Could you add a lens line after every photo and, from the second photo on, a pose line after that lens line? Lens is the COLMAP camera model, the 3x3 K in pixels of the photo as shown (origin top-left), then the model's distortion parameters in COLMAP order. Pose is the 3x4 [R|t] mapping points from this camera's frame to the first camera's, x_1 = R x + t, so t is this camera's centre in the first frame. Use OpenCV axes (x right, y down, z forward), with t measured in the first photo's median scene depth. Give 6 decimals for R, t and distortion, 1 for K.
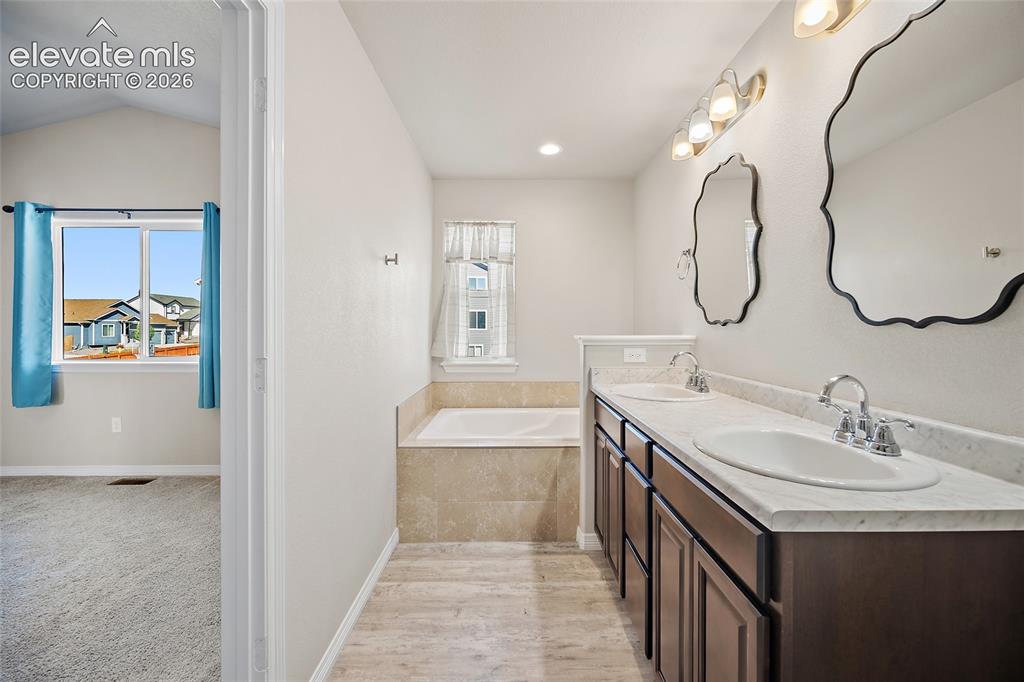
lens RADIAL K [[403.6, 0, 510.5], [0, 403.6, 337.4], [0, 0, 1]] dist [-0.005643, -0.000117]
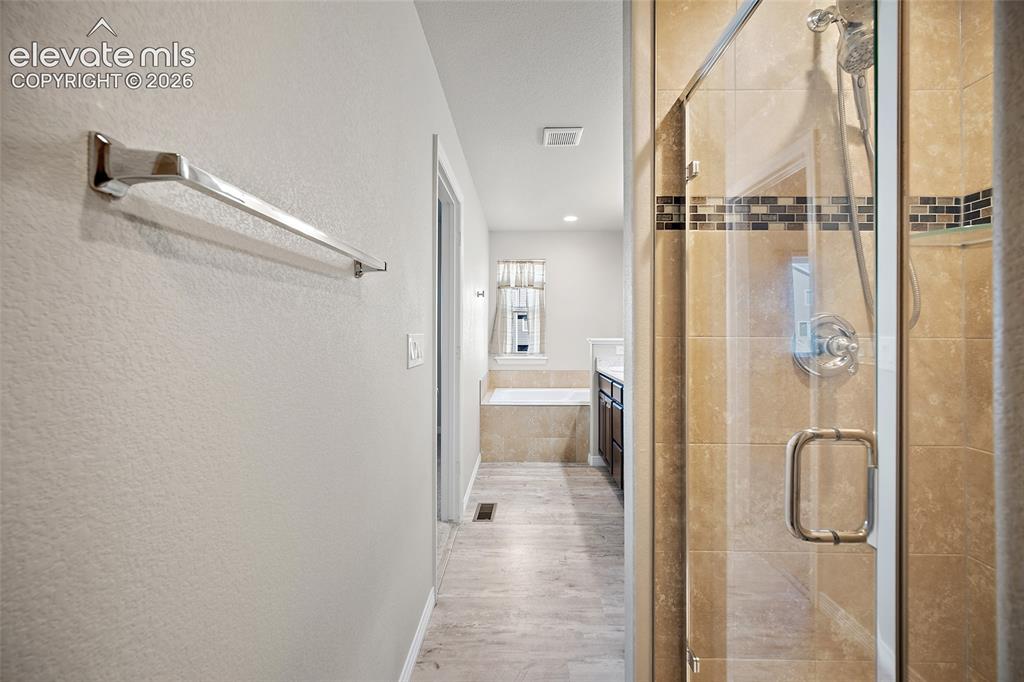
lens RADIAL K [[403.6, 0, 513.9], [0, 403.6, 338.0], [0, 0, 1]] dist [-0.005643, -0.000117]
pose [[0.999831, 0.000525, -0.018401, -0.110363], [-0.000723, 0.999942, -0.010746, 0.012548], [0.018394, 0.010757, 0.999773, -0.667629]]
